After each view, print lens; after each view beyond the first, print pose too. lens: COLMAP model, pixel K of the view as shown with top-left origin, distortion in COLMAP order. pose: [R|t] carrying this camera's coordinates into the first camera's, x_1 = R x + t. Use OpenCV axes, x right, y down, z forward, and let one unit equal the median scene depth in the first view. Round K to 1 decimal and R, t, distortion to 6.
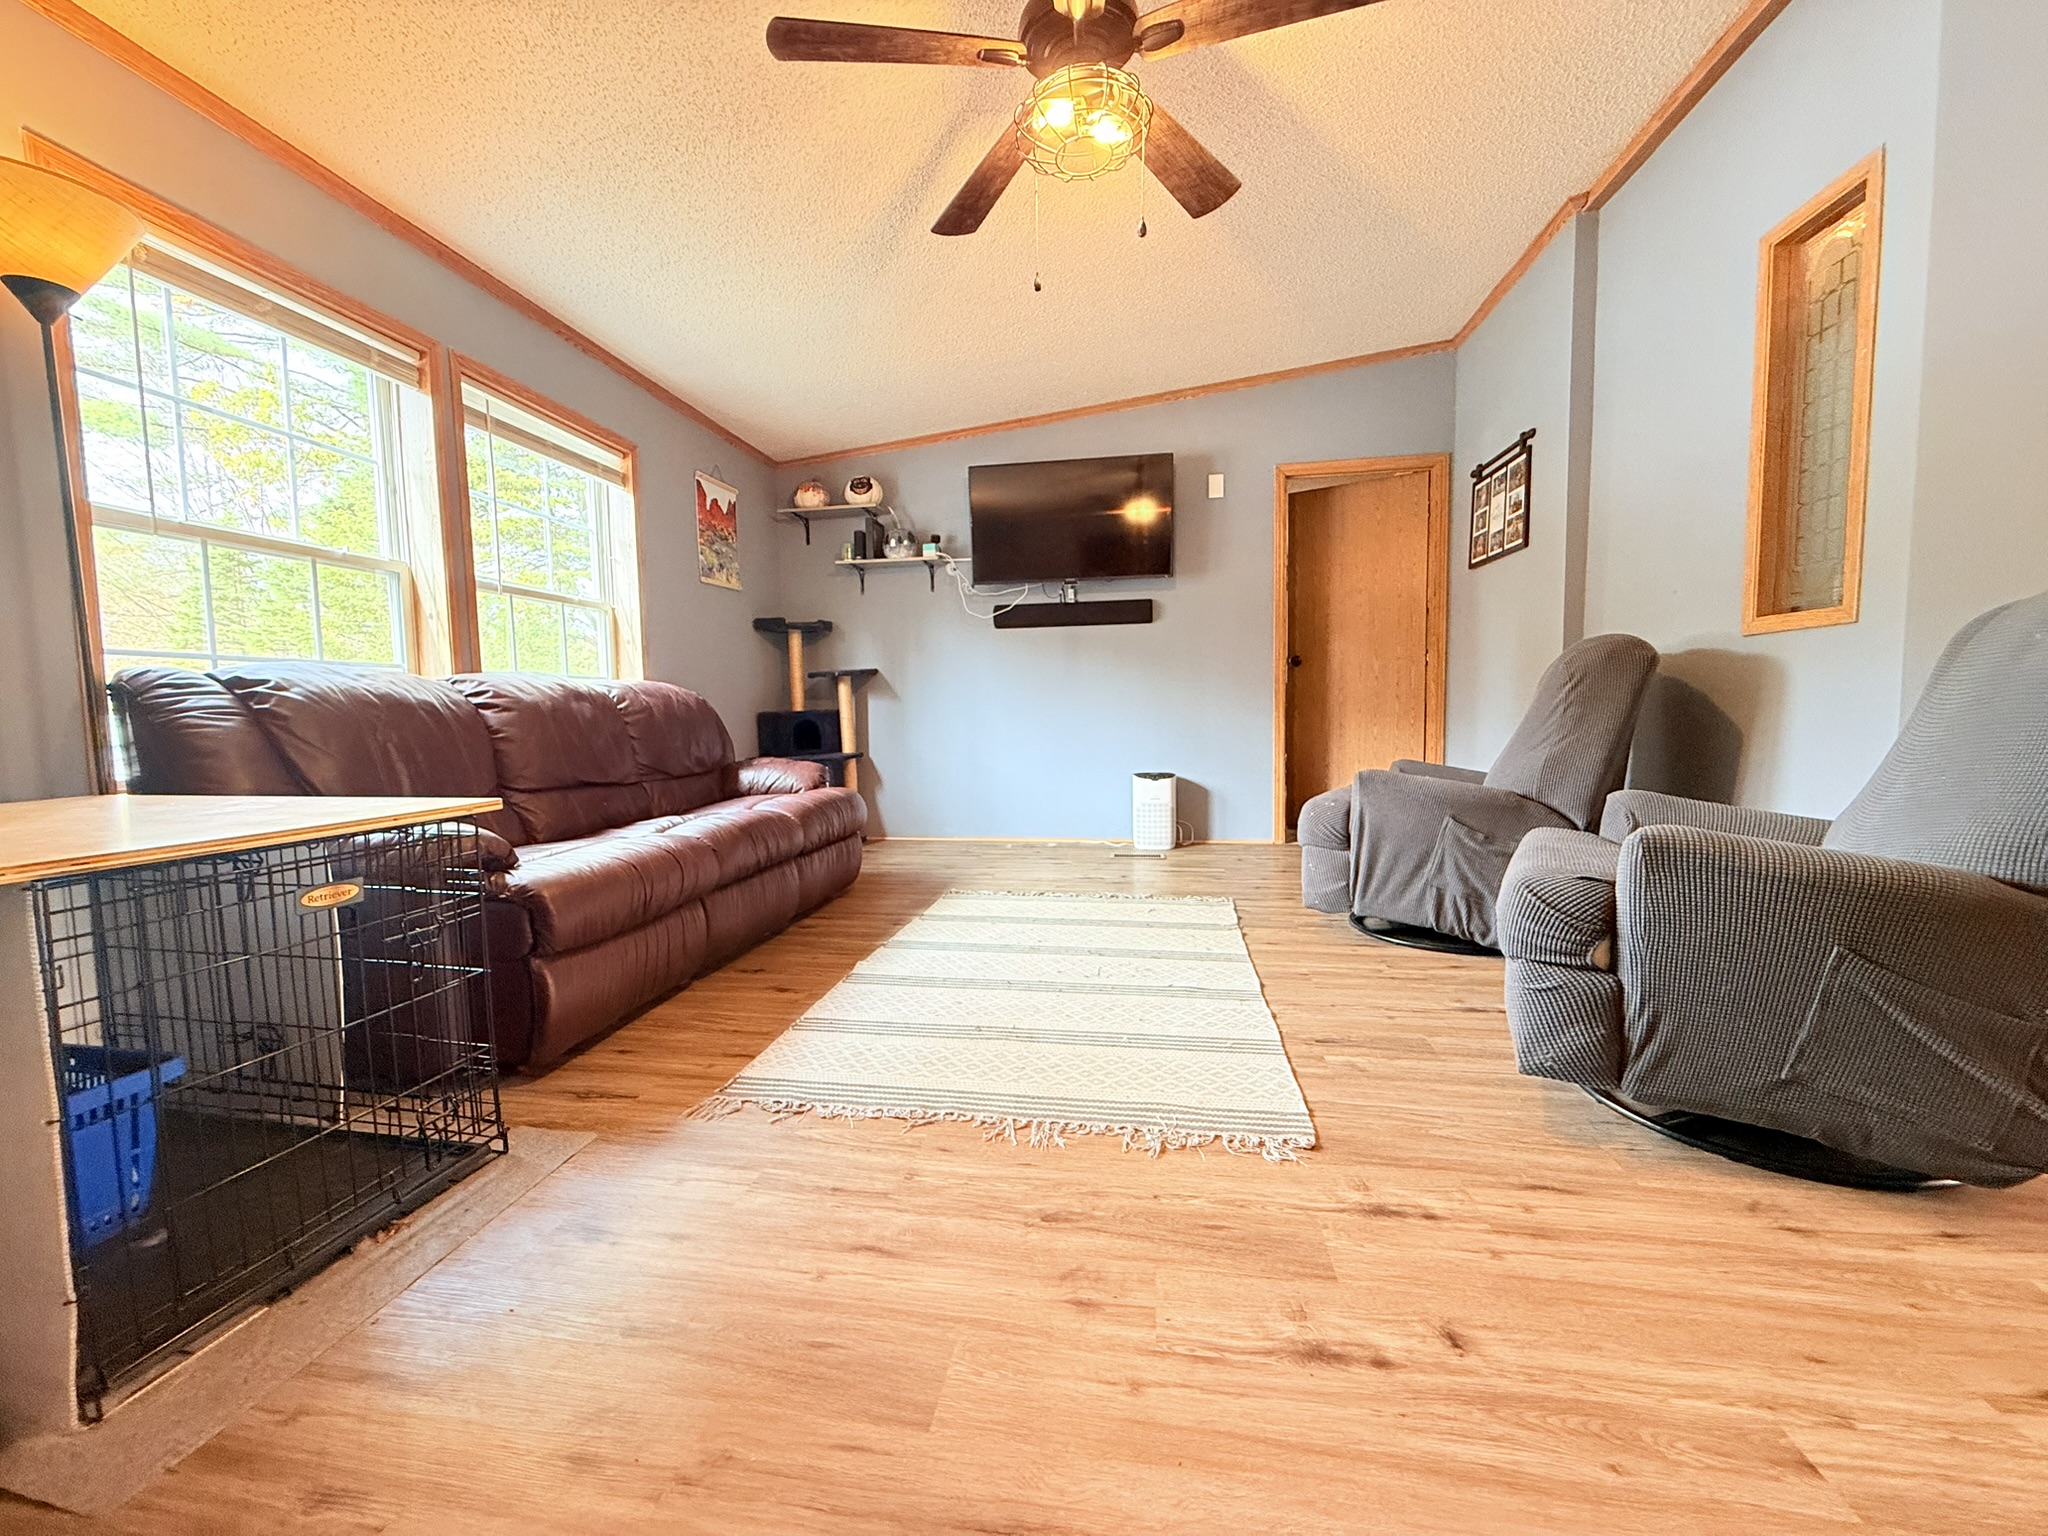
lens RADIAL K [[815.7, 0, 1017.6], [0, 815.7, 767.0], [0, 0, 1]] dist [0.001986, -0.000462]
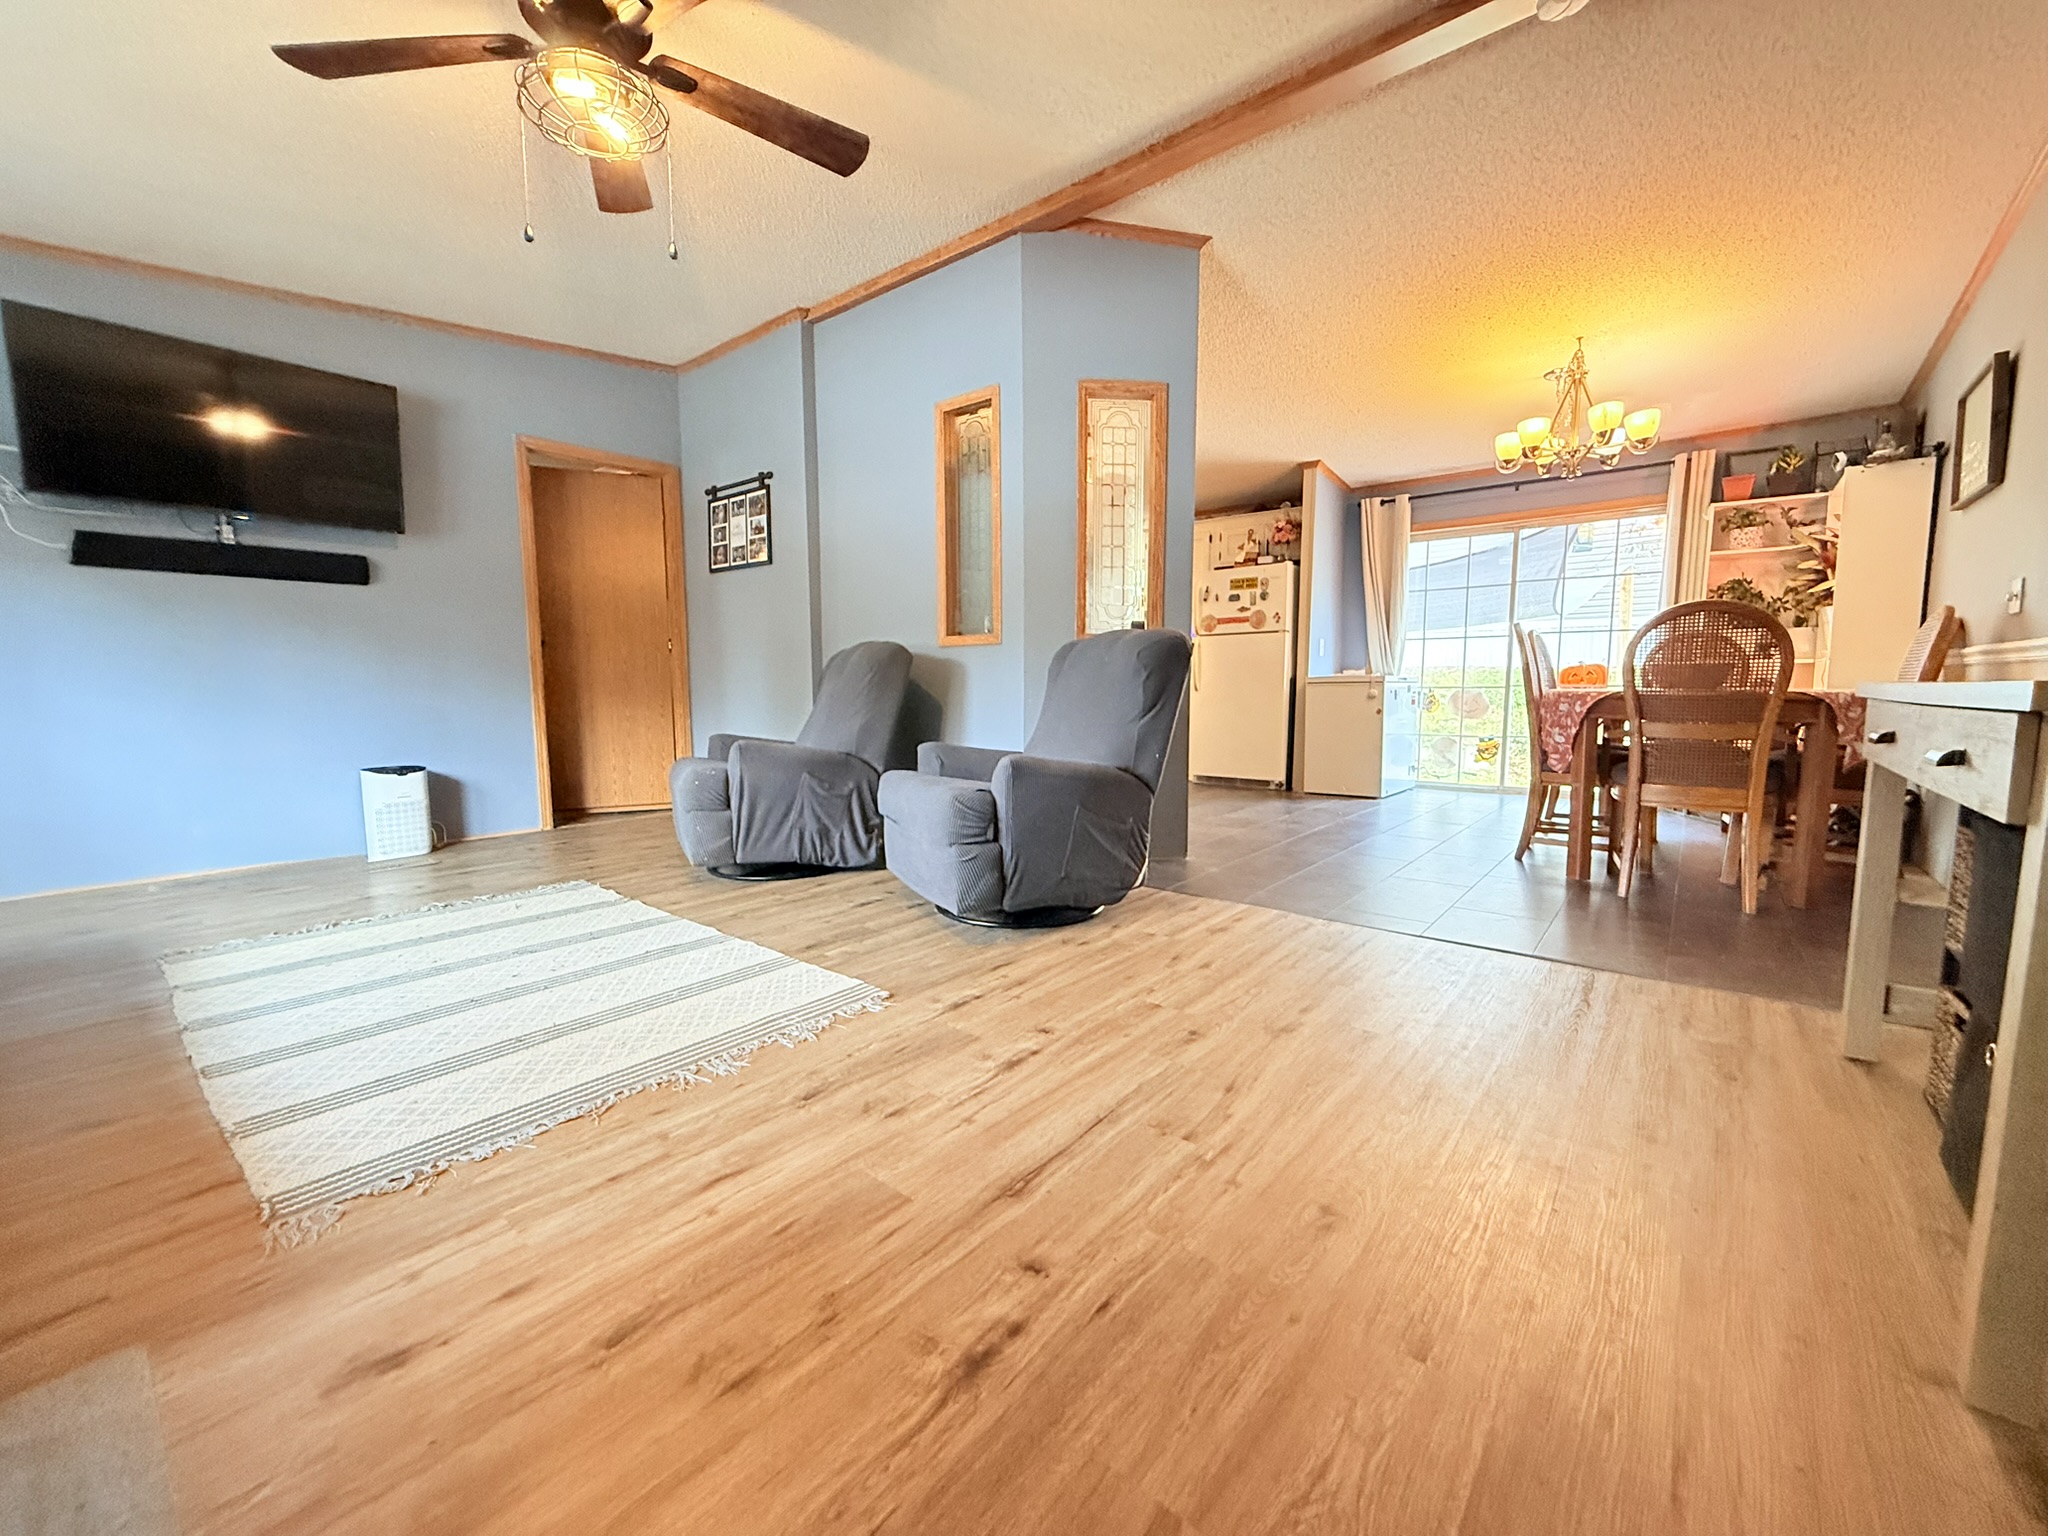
lens RADIAL K [[815.7, 0, 1017.6], [0, 815.7, 767.0], [0, 0, 1]] dist [0.001986, -0.000462]
pose [[0.504744, -0.075279, 0.859980, -0.449423], [0.058867, 0.996873, 0.052712, 0.002179], [-0.861259, 0.024018, 0.507598, 0.043841]]
